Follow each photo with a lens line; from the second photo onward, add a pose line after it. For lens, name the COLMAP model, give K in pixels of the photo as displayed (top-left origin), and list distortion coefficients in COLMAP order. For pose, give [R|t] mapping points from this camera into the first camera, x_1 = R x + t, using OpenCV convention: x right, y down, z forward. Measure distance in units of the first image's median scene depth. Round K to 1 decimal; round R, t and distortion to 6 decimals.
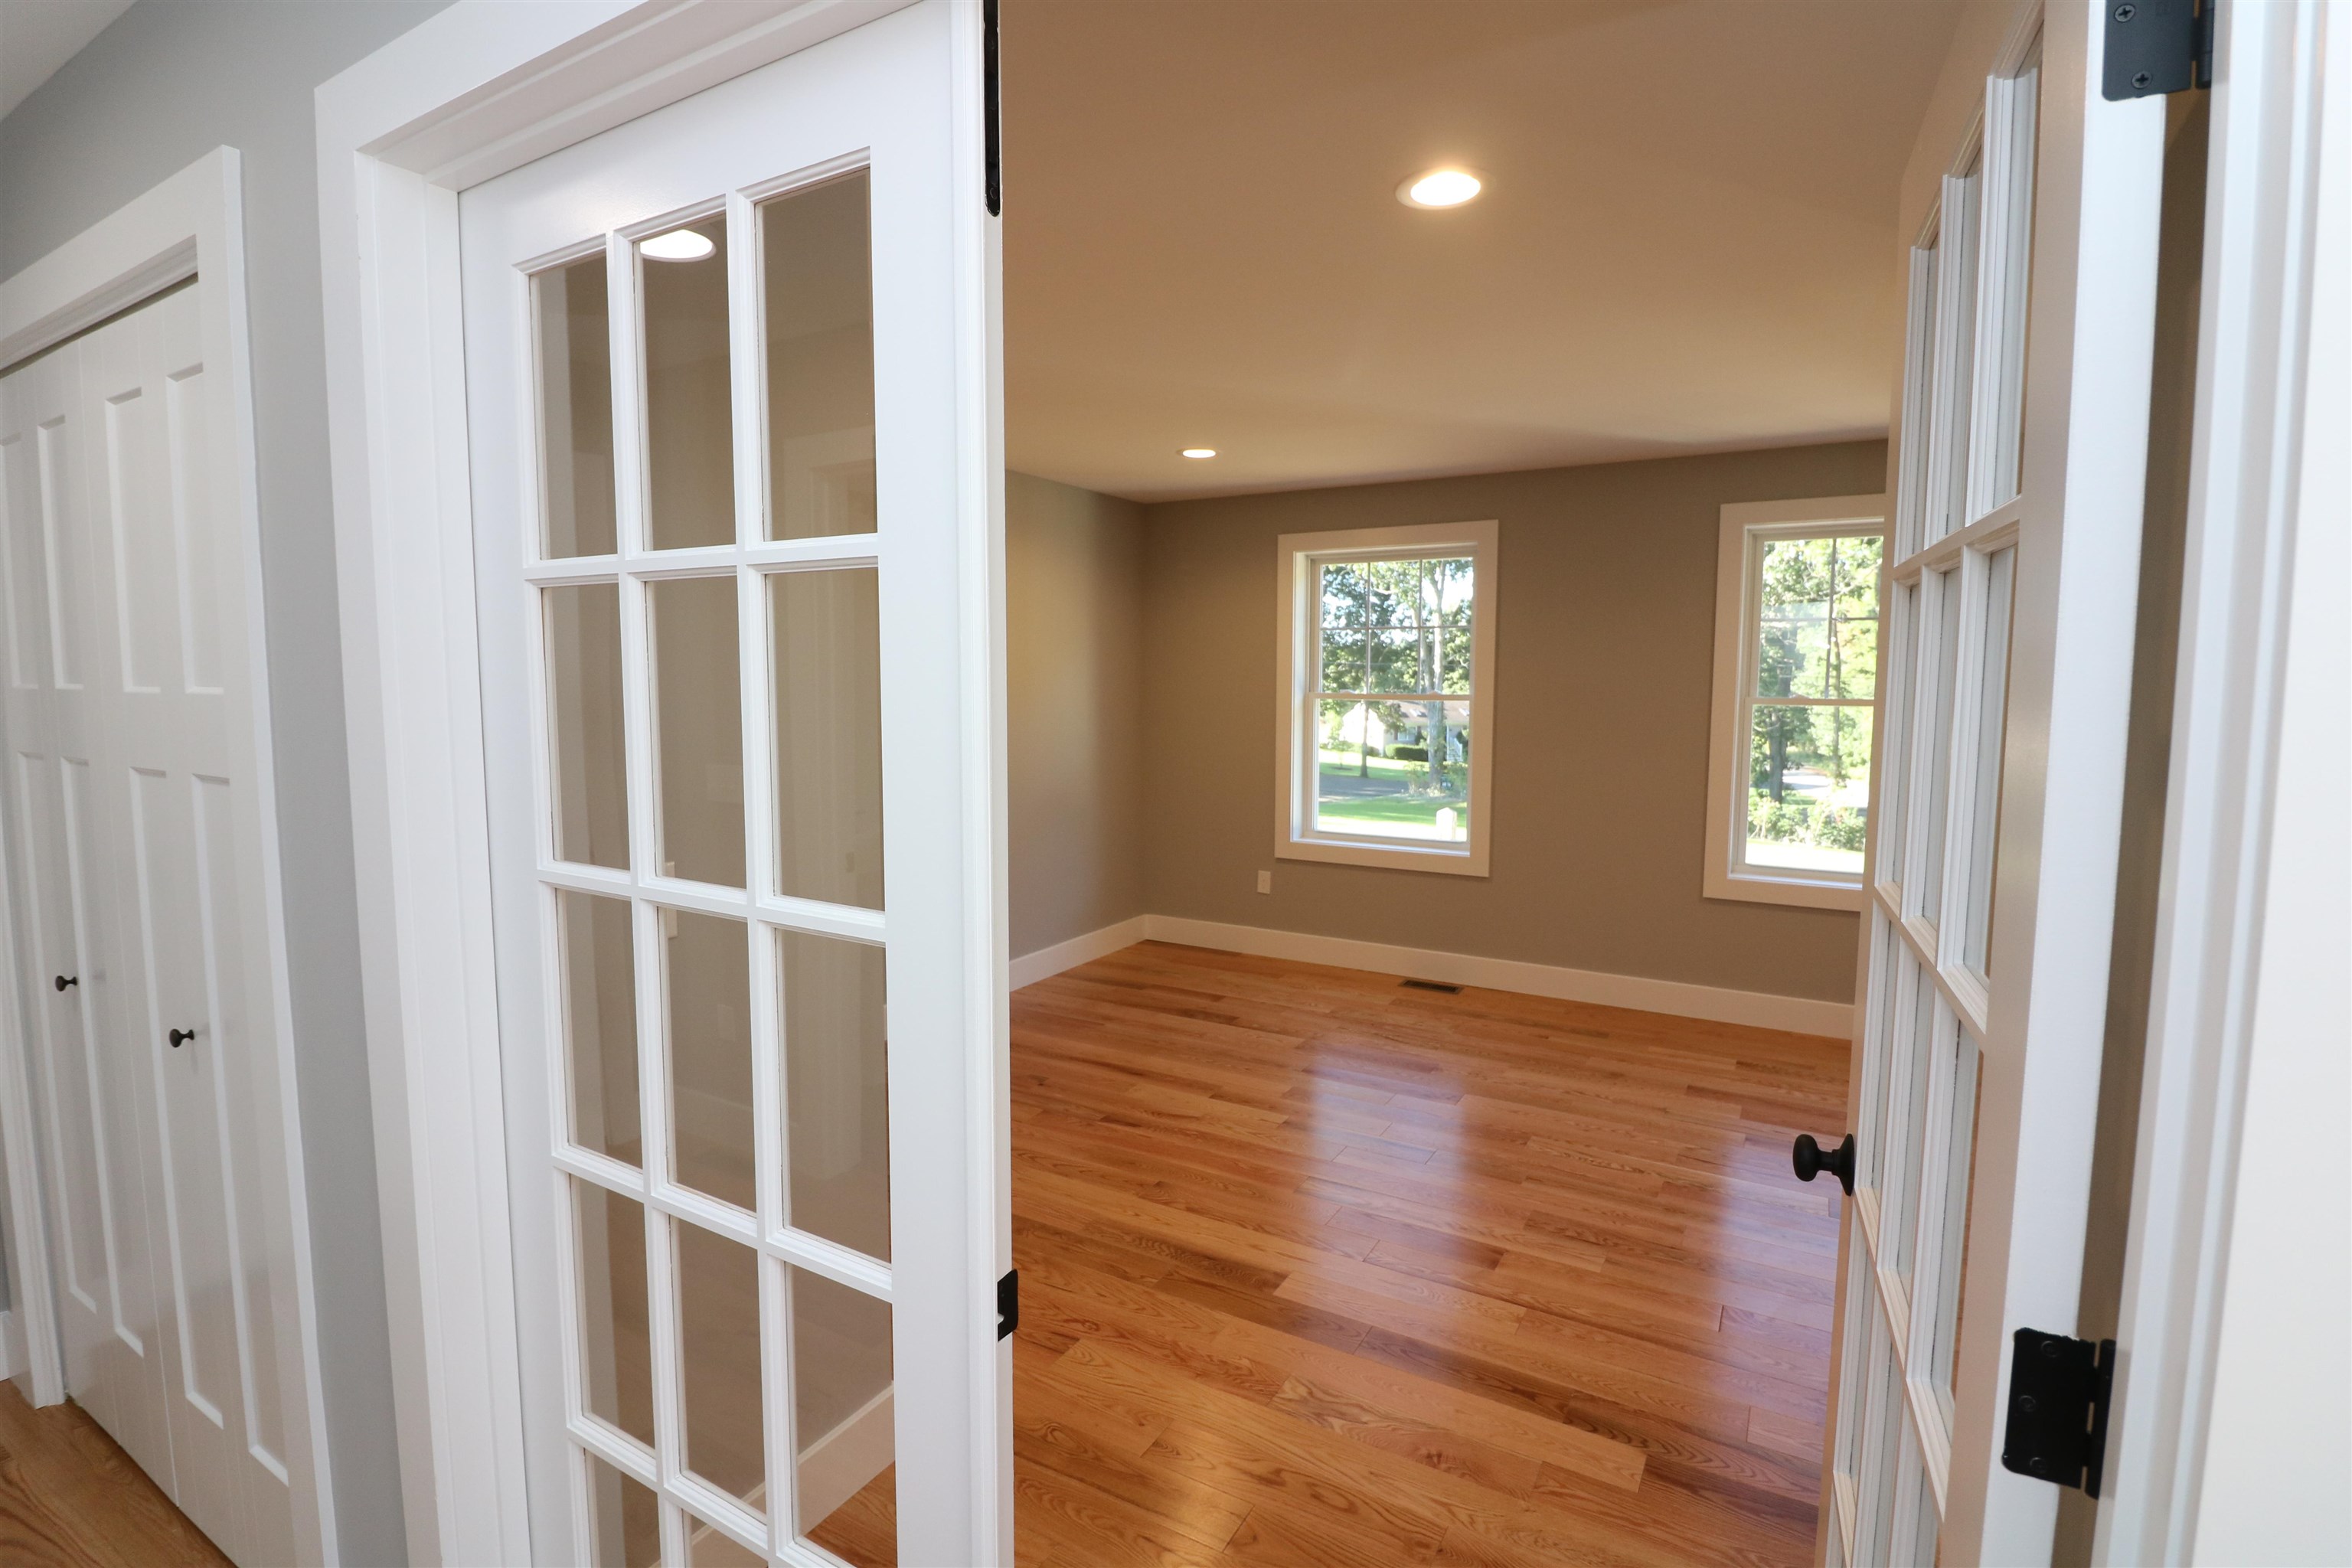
lens RADIAL K [[1117.2, 0, 1164.2], [0, 1117.2, 770.3], [0, 0, 1]] dist [0.002620, -0.014891]
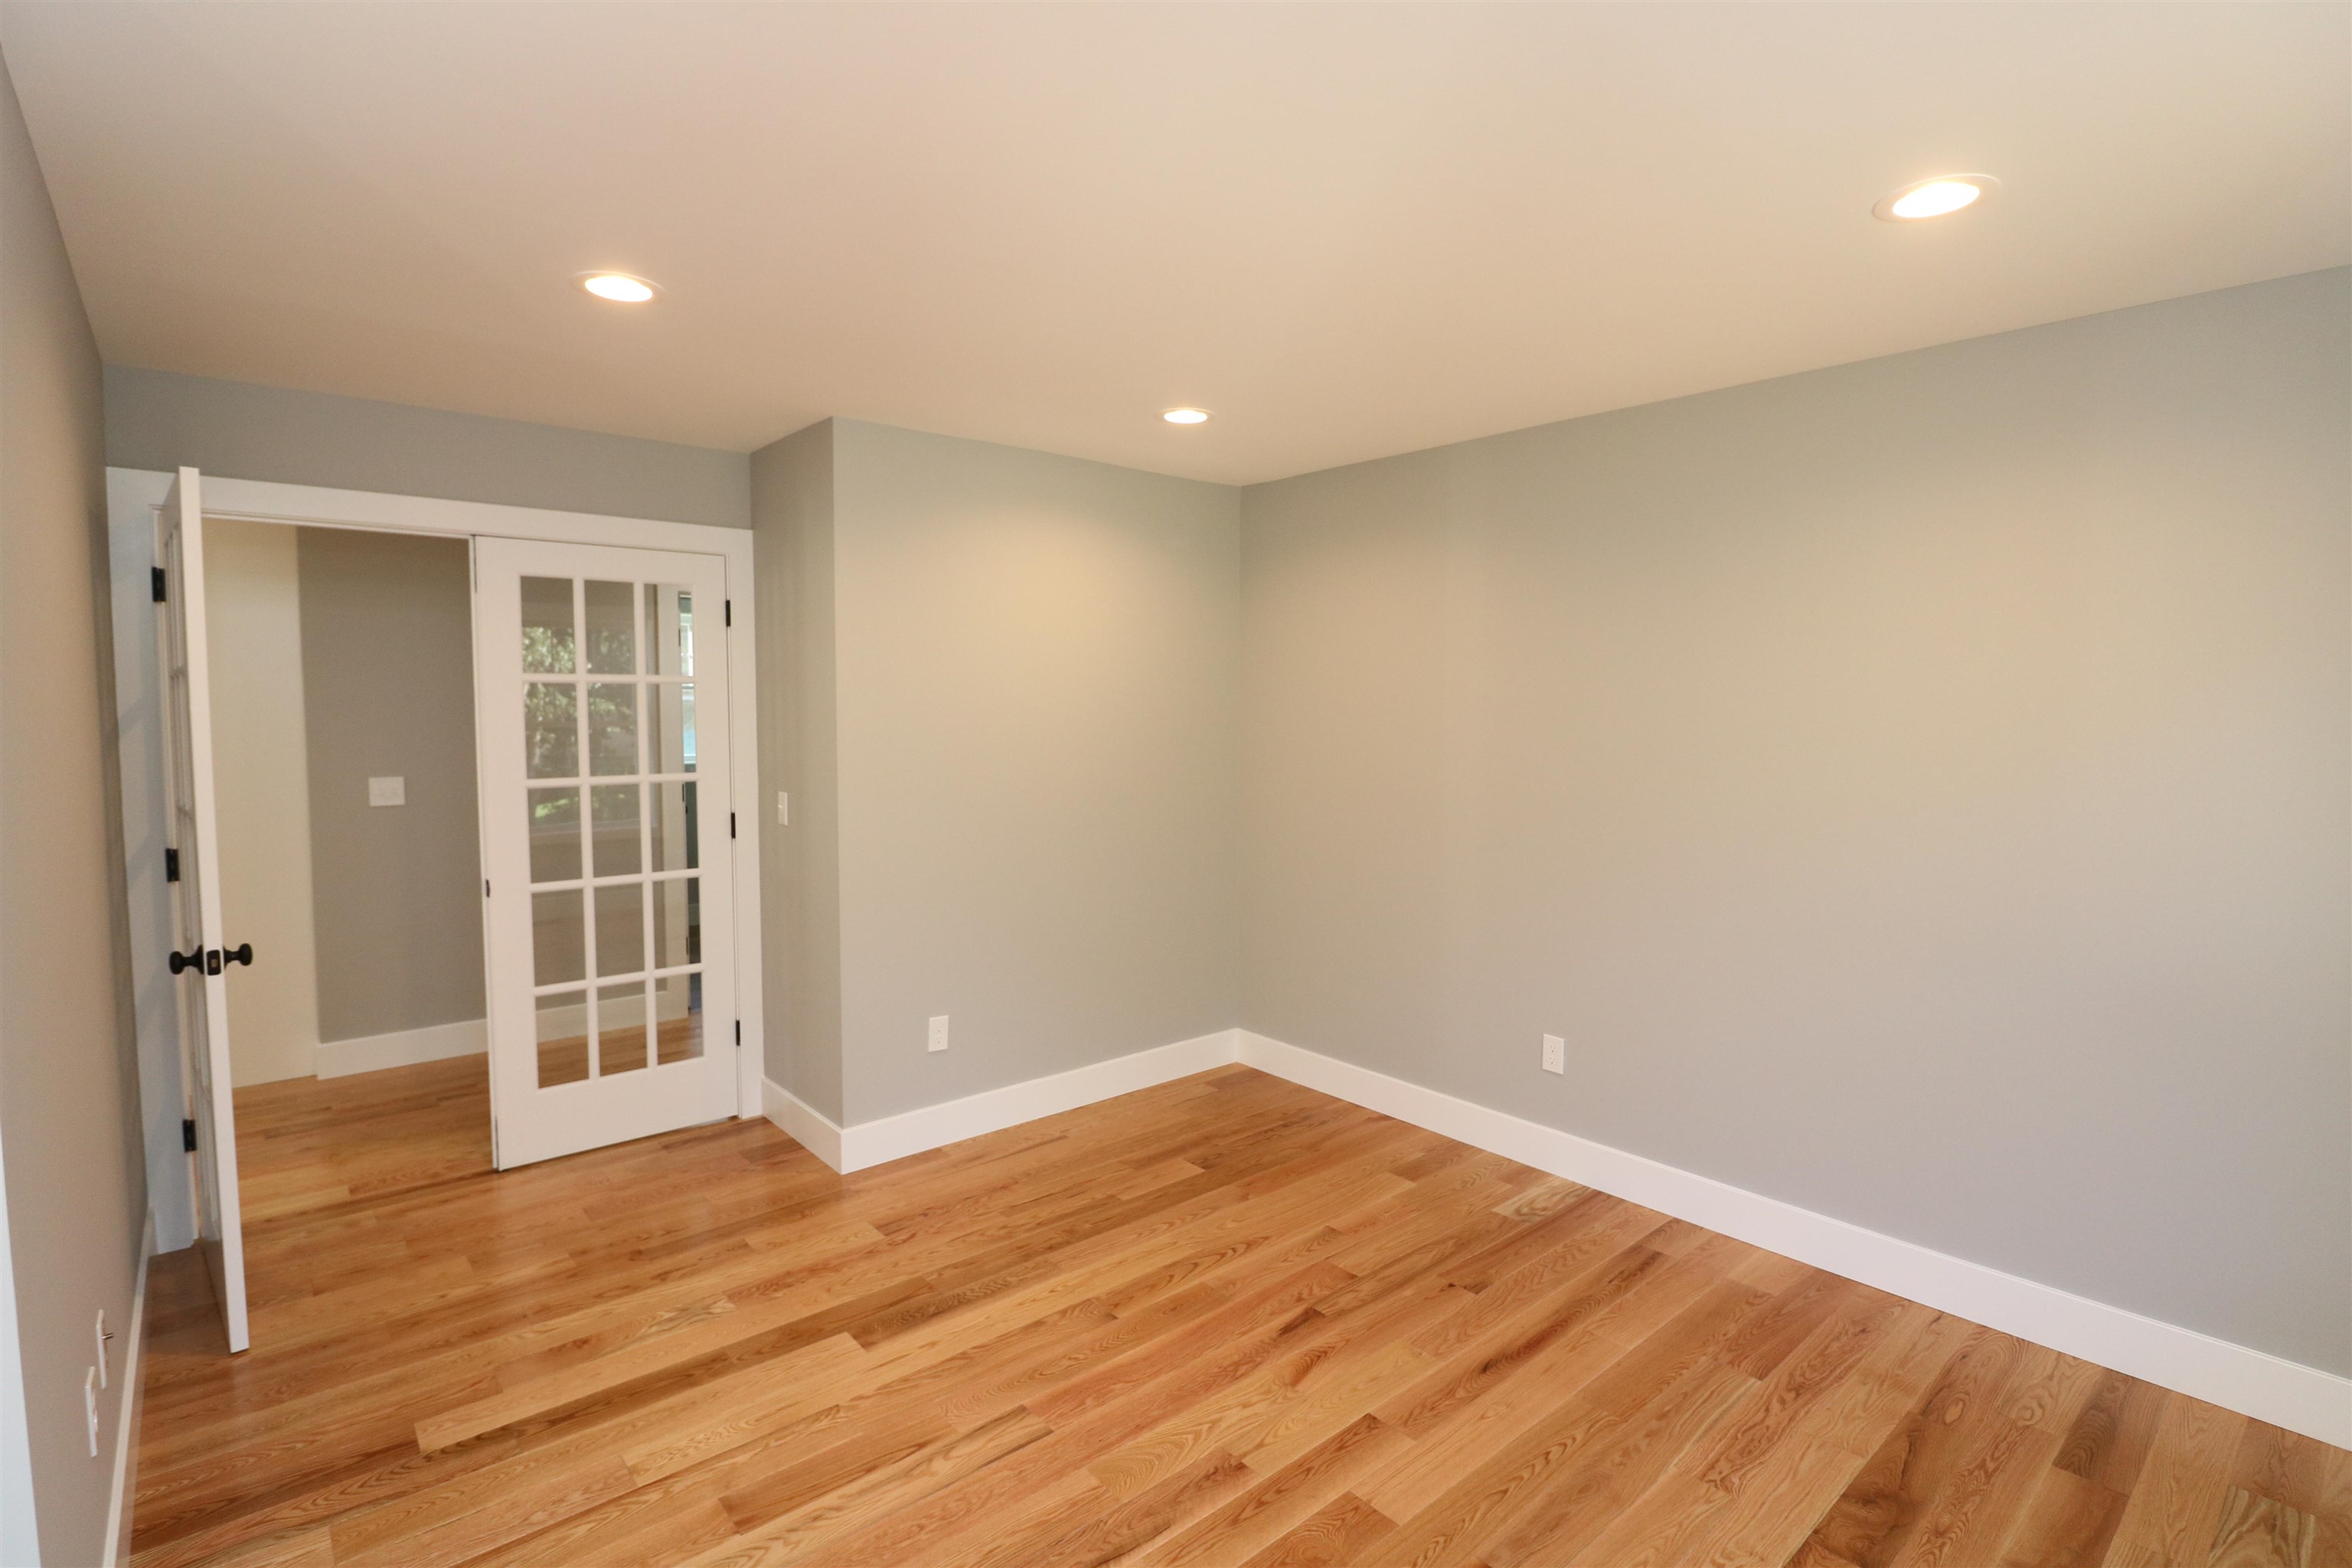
lens RADIAL K [[1117.2, 0, 1164.2], [0, 1117.2, 770.3], [0, 0, 1]] dist [0.002620, -0.014891]
pose [[-0.330415, 0.052528, -0.942373, 0.924420], [-0.085445, 0.992686, 0.085292, -0.141980], [0.939960, 0.108702, -0.323510, 1.543612]]
